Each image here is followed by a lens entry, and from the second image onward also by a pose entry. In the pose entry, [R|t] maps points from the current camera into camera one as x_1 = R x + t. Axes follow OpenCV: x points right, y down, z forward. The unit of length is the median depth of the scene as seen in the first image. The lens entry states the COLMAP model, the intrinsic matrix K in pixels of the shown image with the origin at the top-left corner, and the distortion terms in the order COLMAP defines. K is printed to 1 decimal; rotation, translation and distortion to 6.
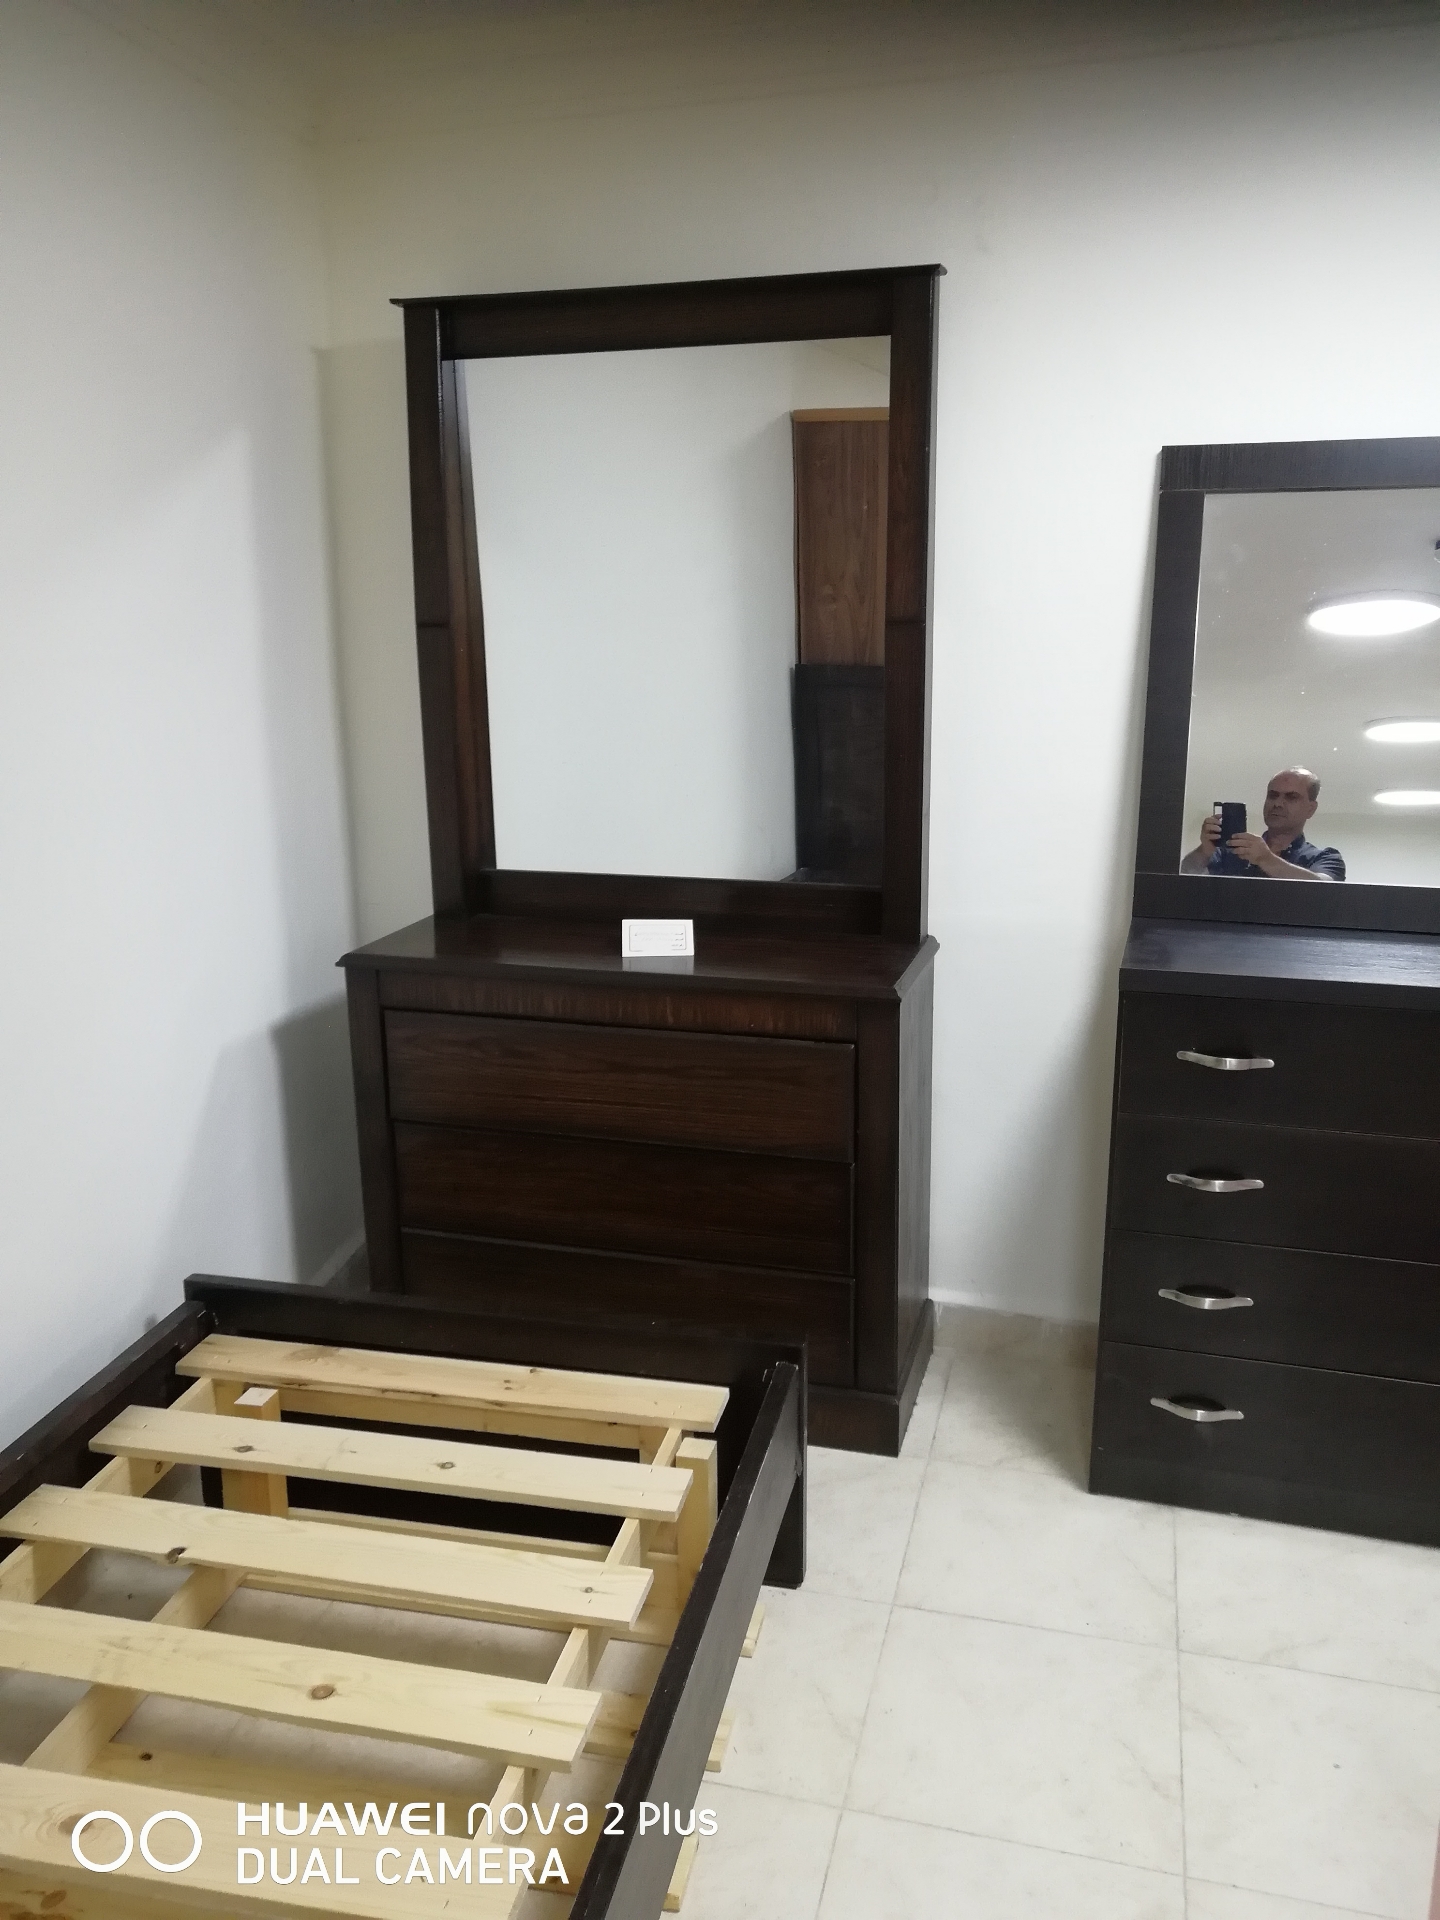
lens RADIAL K [[1551.1, 0, 720.0], [0, 1551.1, 960.0], [0, 0, 1]] dist [-0.001611, 0.010674]
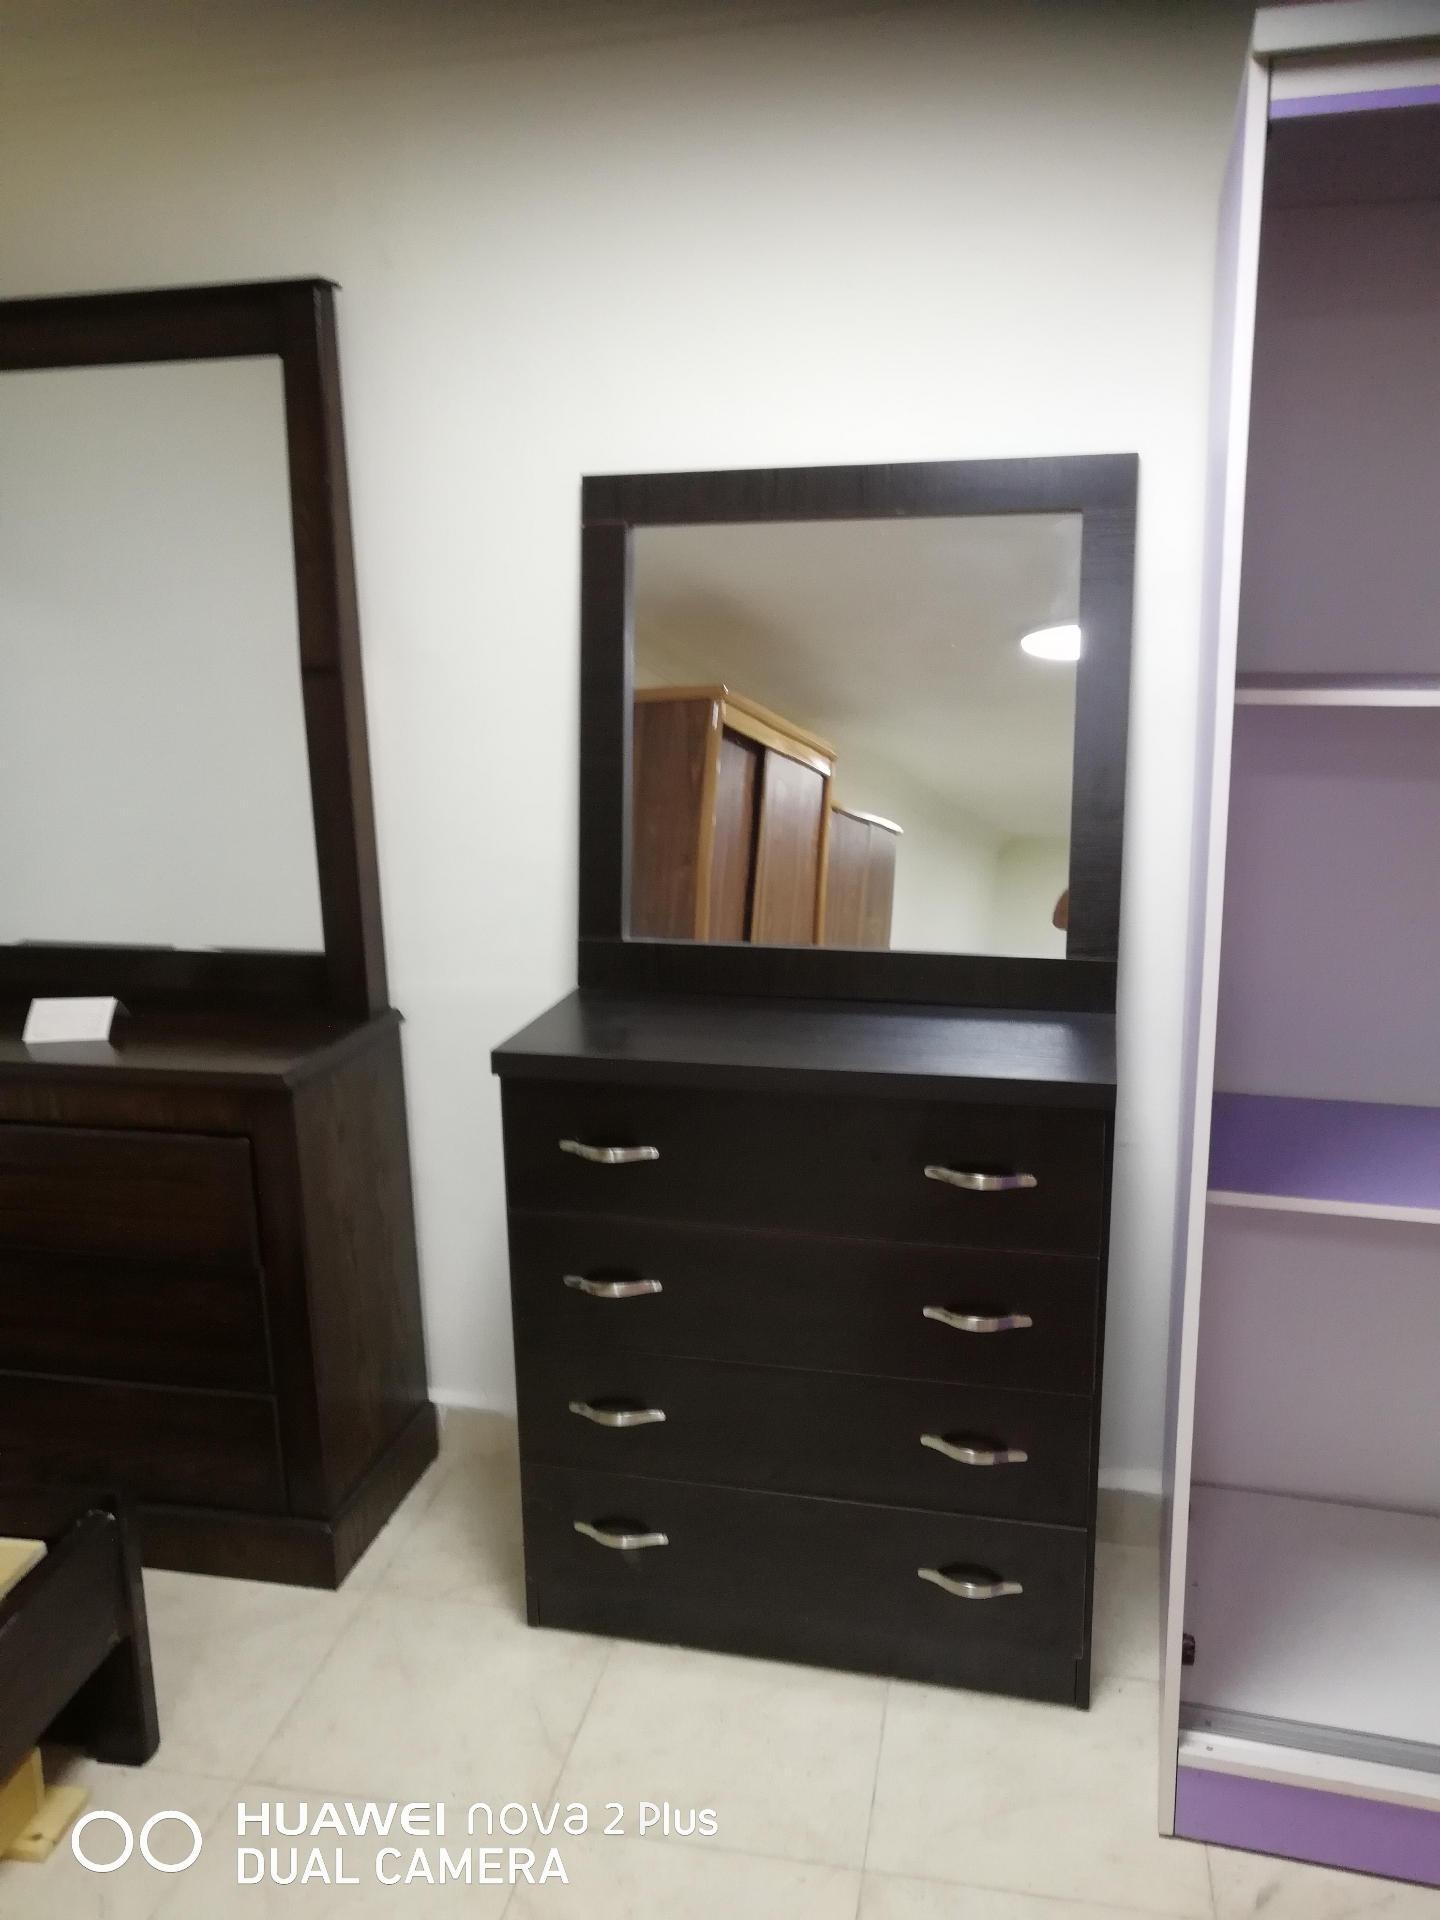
lens RADIAL K [[1551.1, 0, 720.0], [0, 1551.1, 960.0], [0, 0, 1]] dist [-0.001611, 0.010674]
pose [[0.998522, -0.021578, 0.049888, 0.314031], [0.022478, 0.999593, -0.017555, -0.026401], [-0.049489, 0.018651, 0.998601, 0.084313]]
